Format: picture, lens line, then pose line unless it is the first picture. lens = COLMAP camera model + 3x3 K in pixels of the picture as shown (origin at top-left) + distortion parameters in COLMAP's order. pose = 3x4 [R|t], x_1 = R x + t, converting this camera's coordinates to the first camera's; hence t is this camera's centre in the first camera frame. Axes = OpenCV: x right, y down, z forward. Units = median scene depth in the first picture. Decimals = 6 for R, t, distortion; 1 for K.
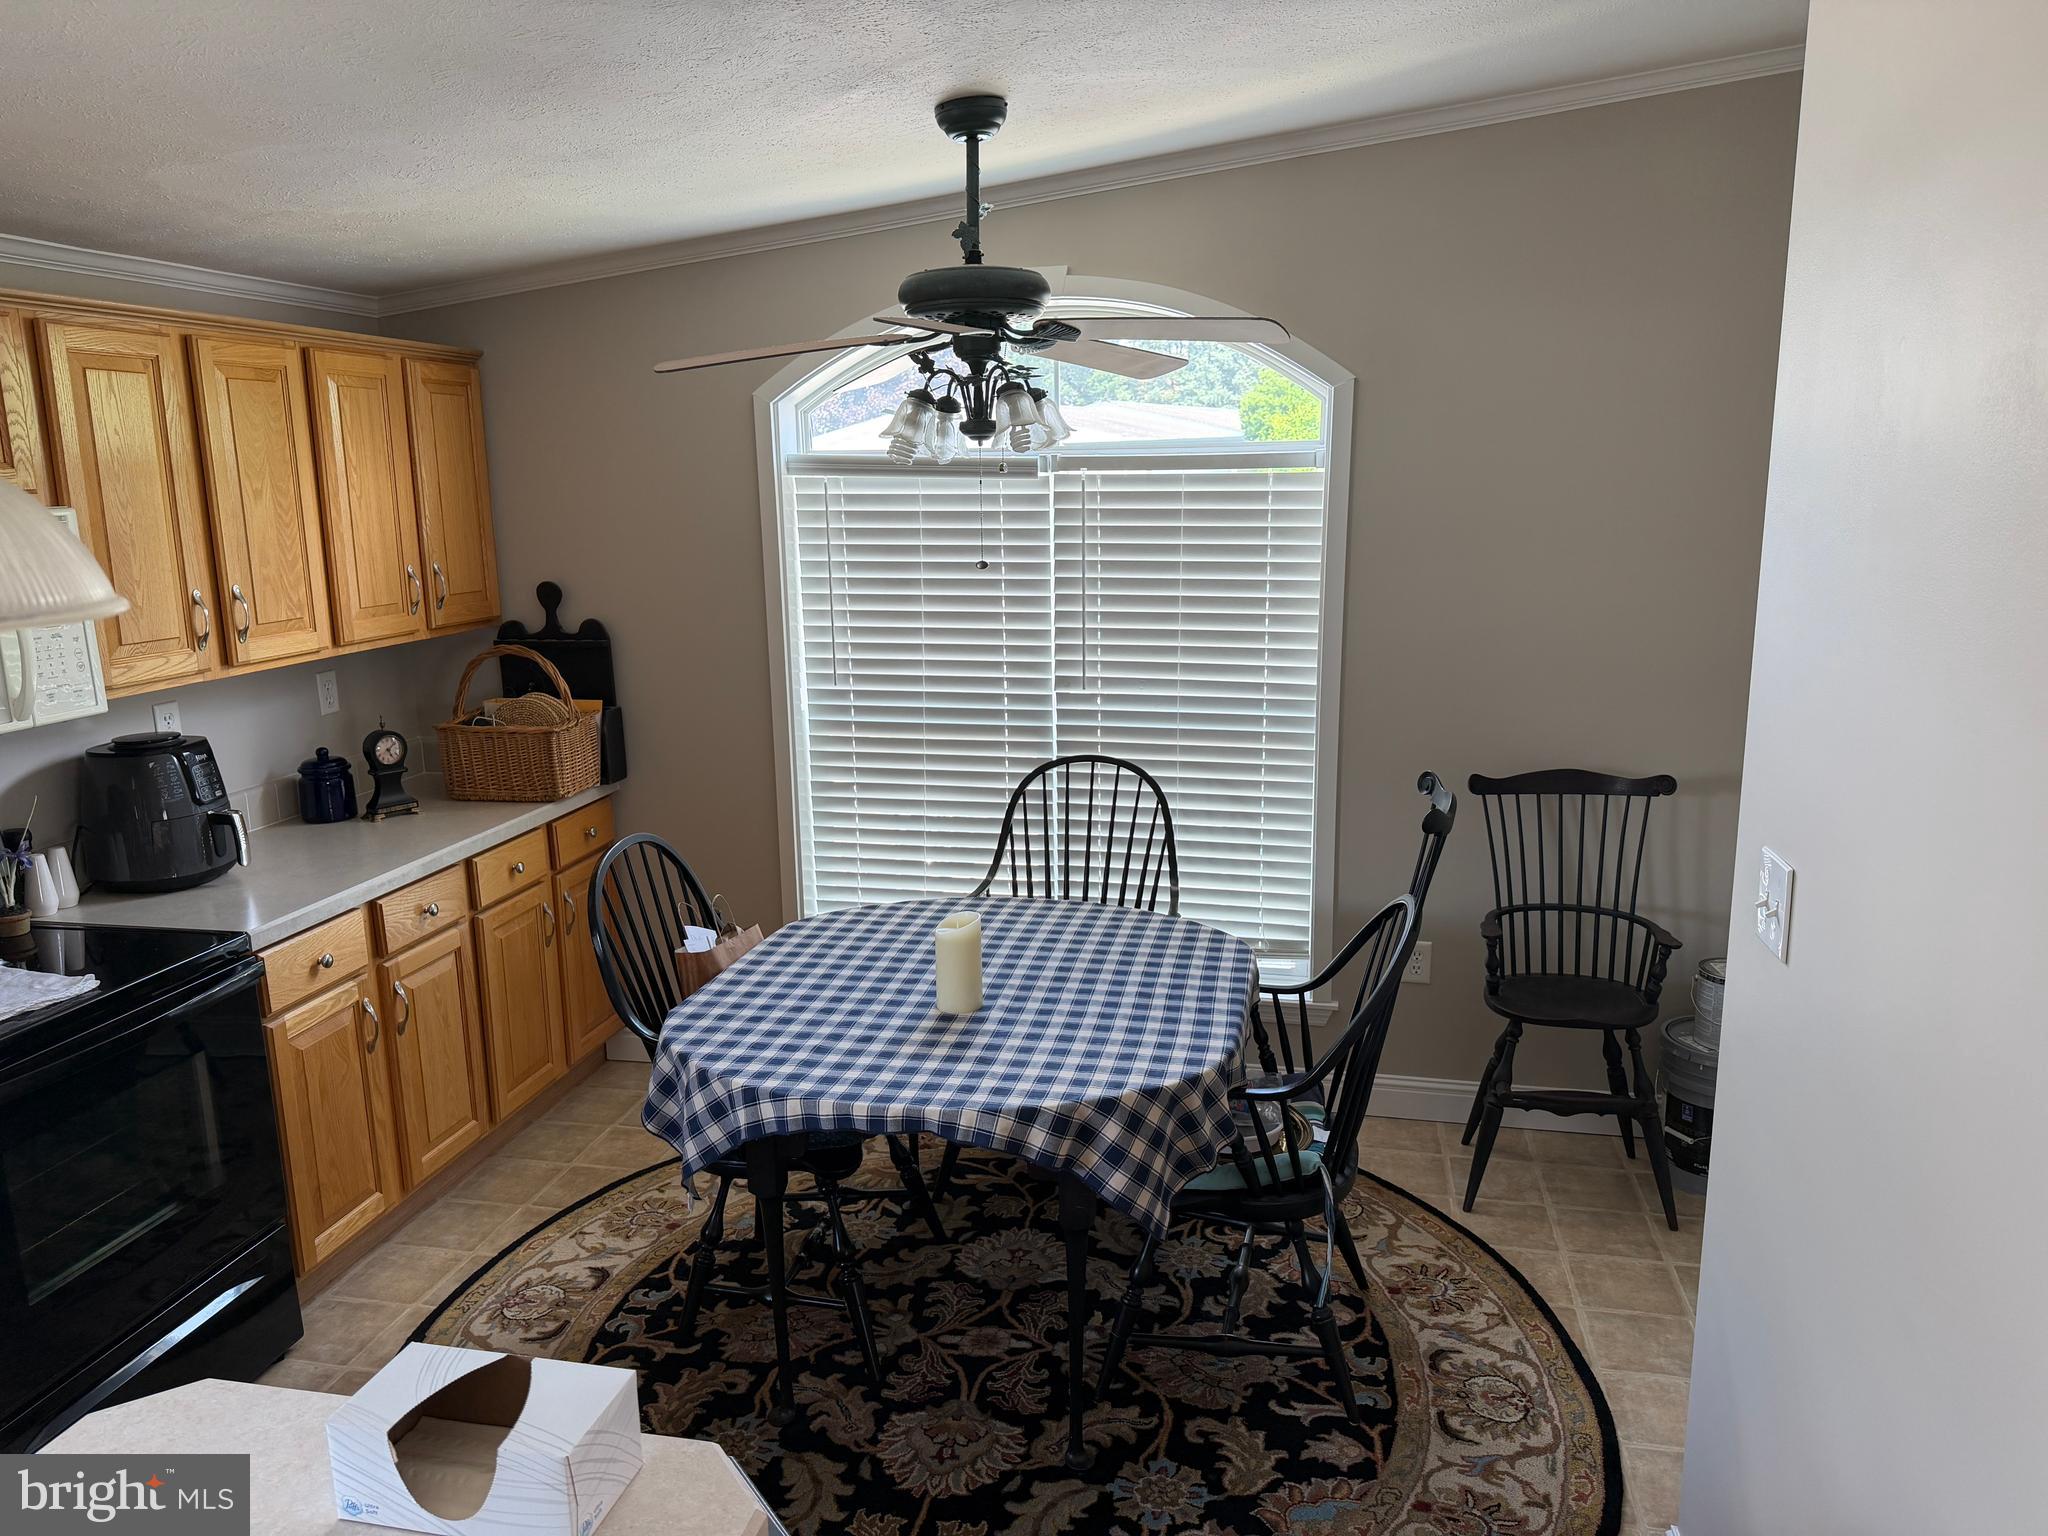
lens RADIAL K [[1434.1, 0, 1021.7], [0, 1434.1, 777.3], [0, 0, 1]] dist [0.170159, -0.271256]
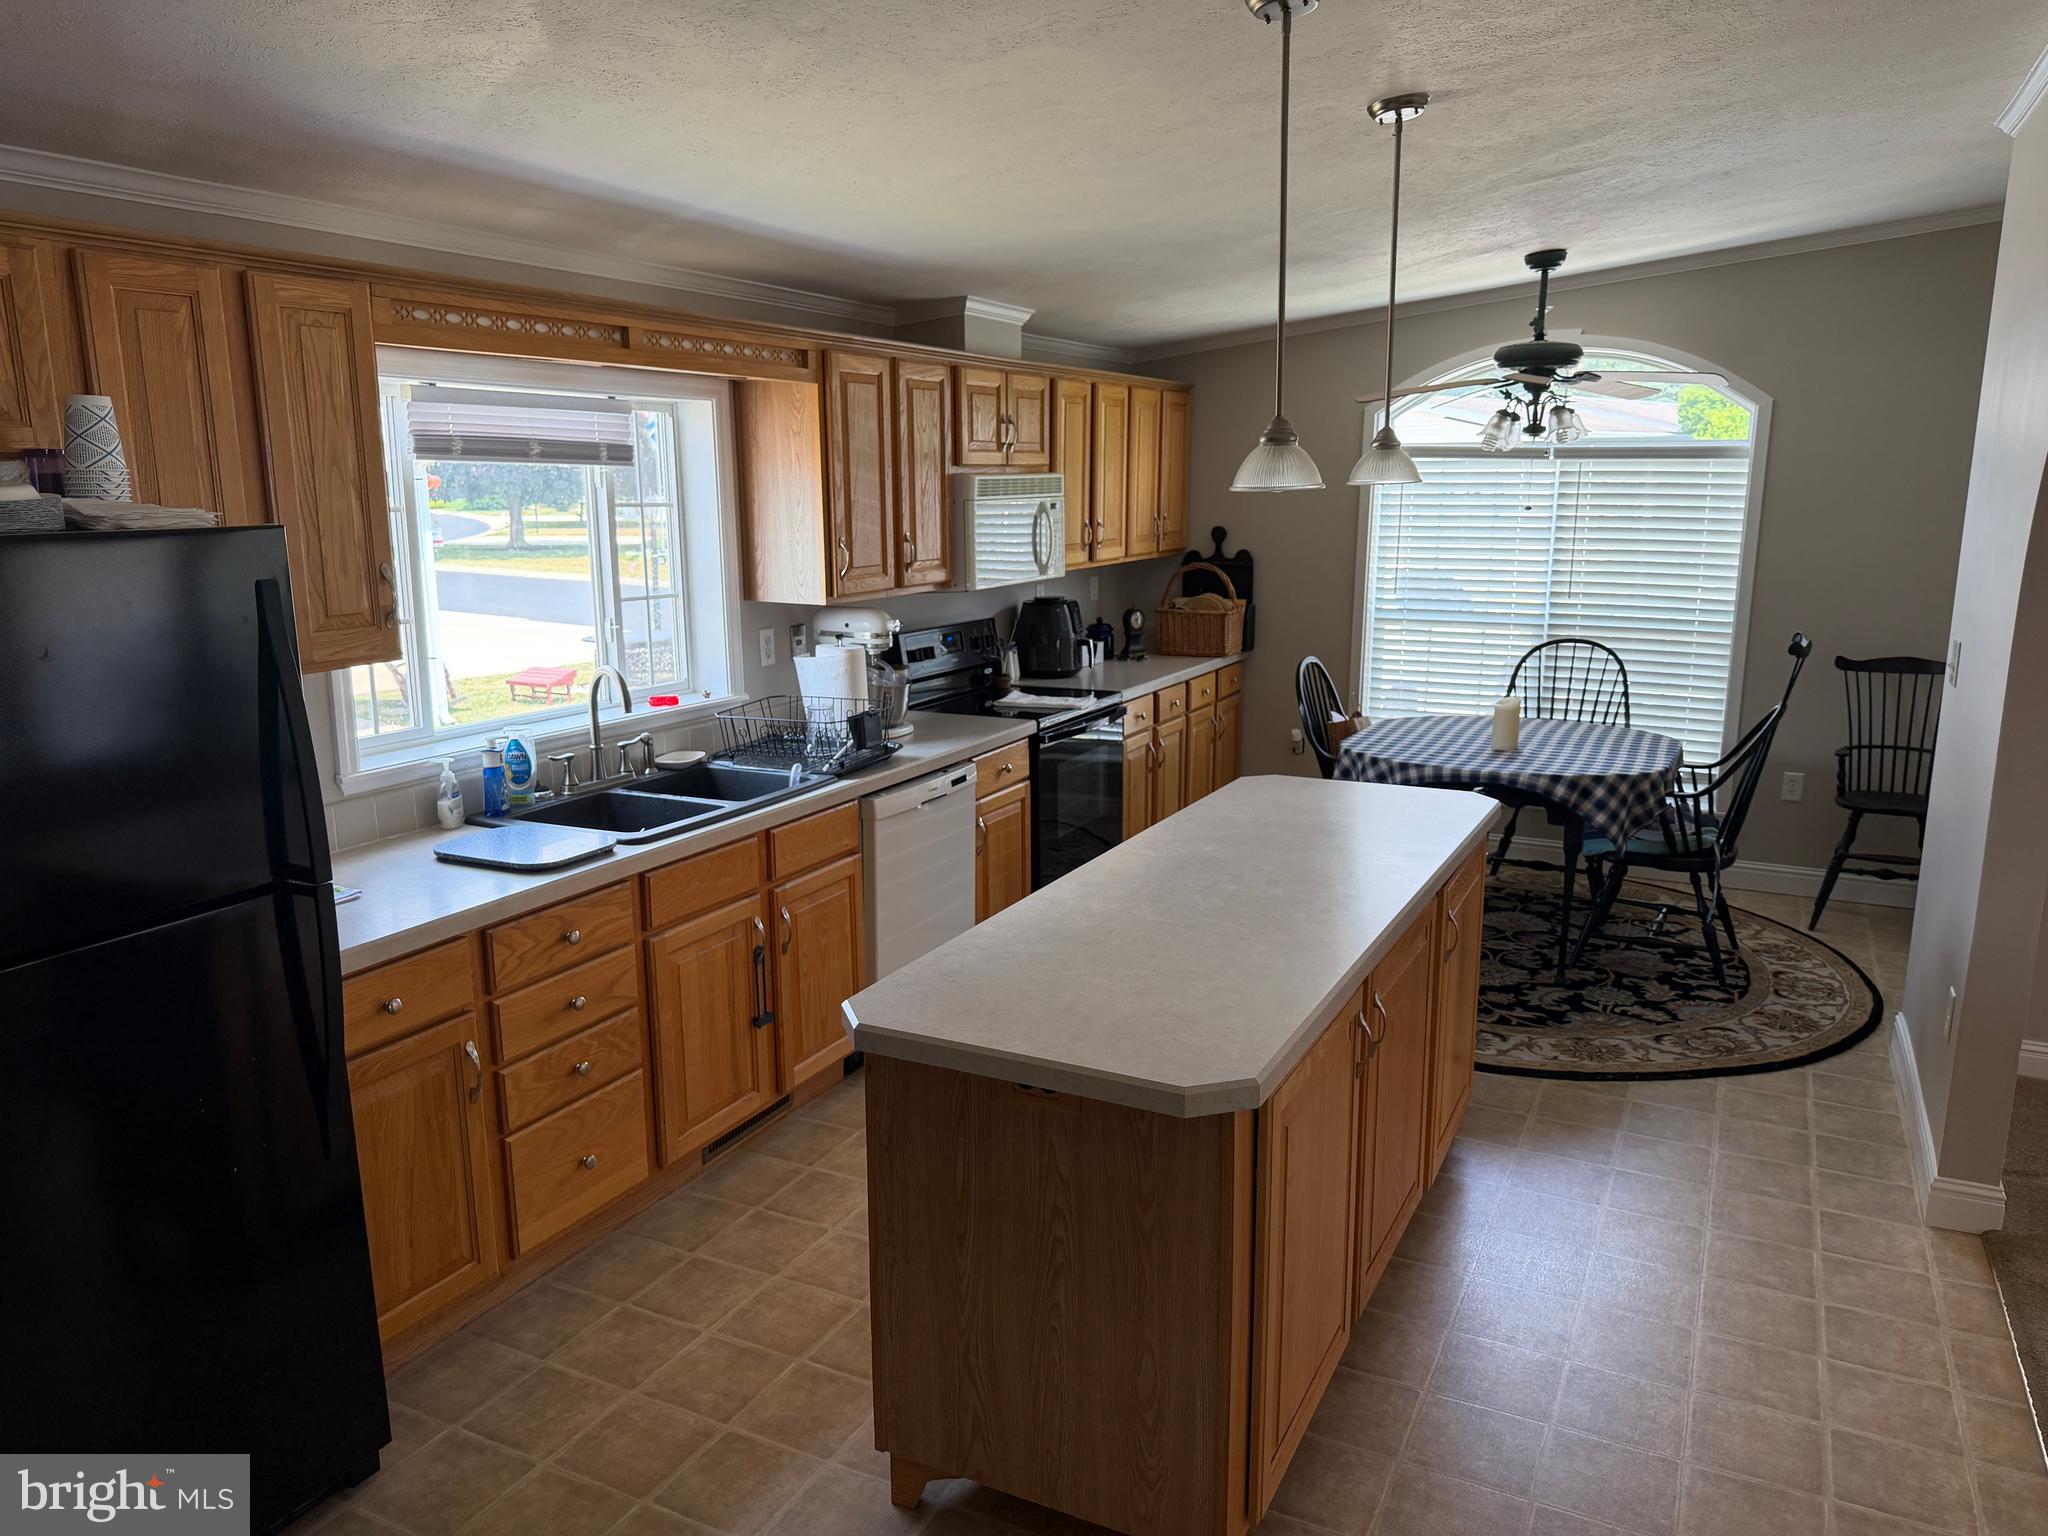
lens RADIAL K [[1427.4, 0, 1028.8], [0, 1427.4, 778.7], [0, 0, 1]] dist [0.069059, -0.121972]
pose [[0.965427, 0.066799, -0.251971, -0.153783], [-0.065838, 0.997755, 0.012252, 0.201364], [0.252224, 0.004761, 0.967657, -0.849756]]
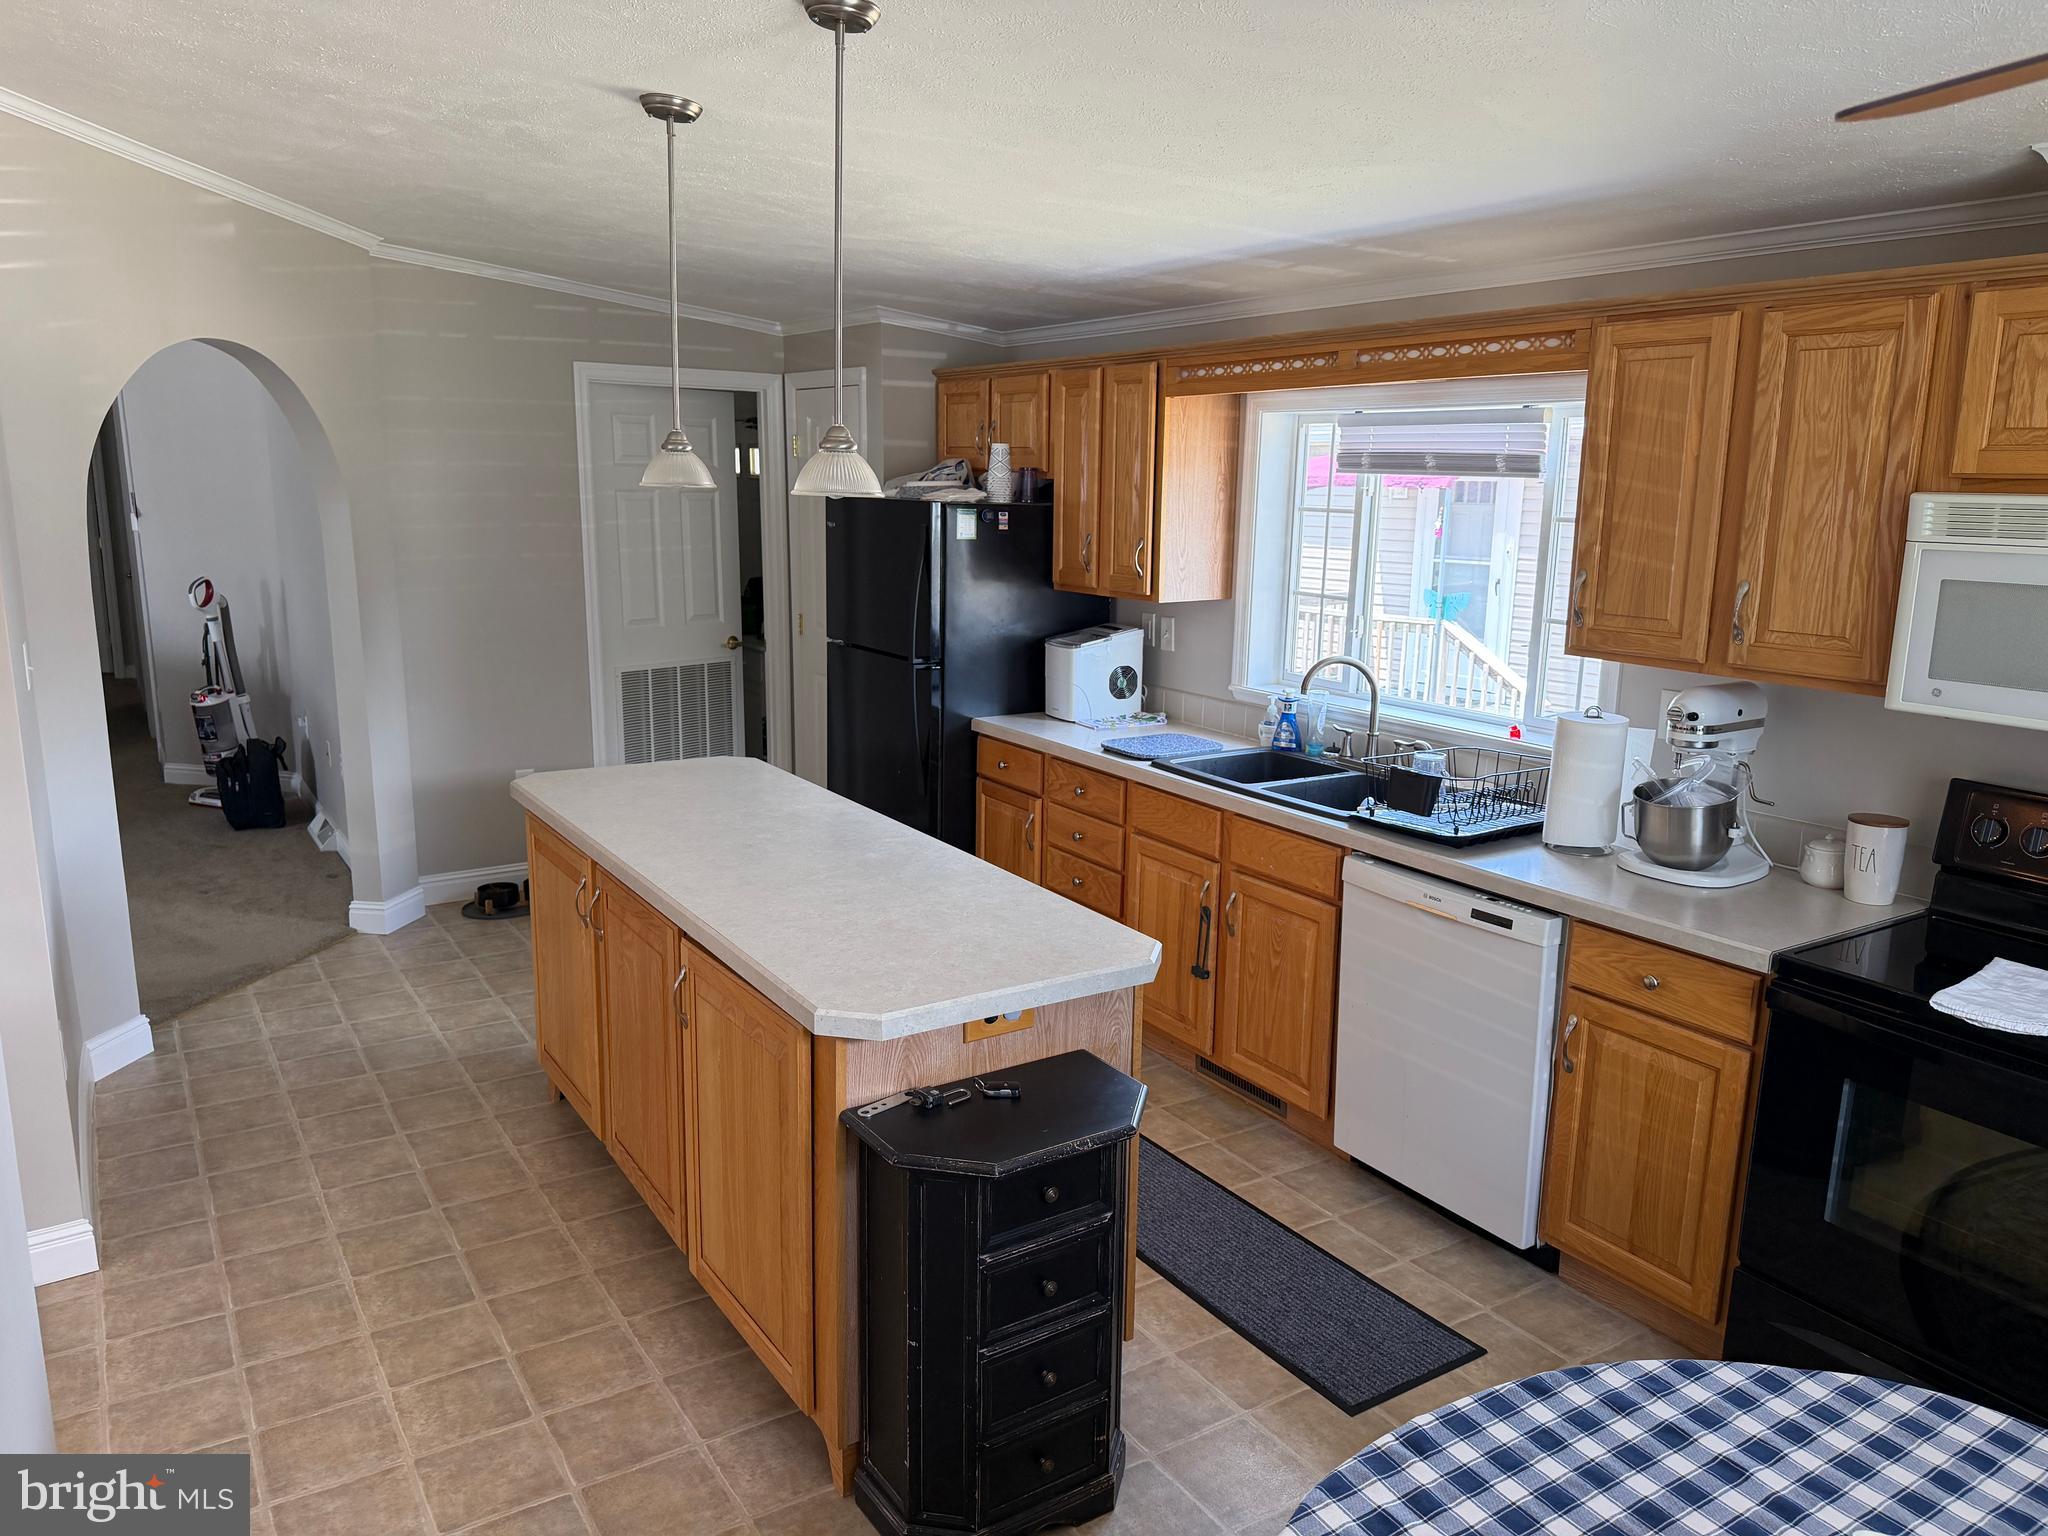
lens RADIAL K [[1434.1, 0, 1021.7], [0, 1434.1, 777.3], [0, 0, 1]] dist [0.170159, -0.271256]
pose [[-0.708419, 0.148767, -0.689935, 0.928183], [-0.152313, 0.922275, 0.355259, -0.619015], [0.689161, 0.356759, -0.630698, 2.878647]]
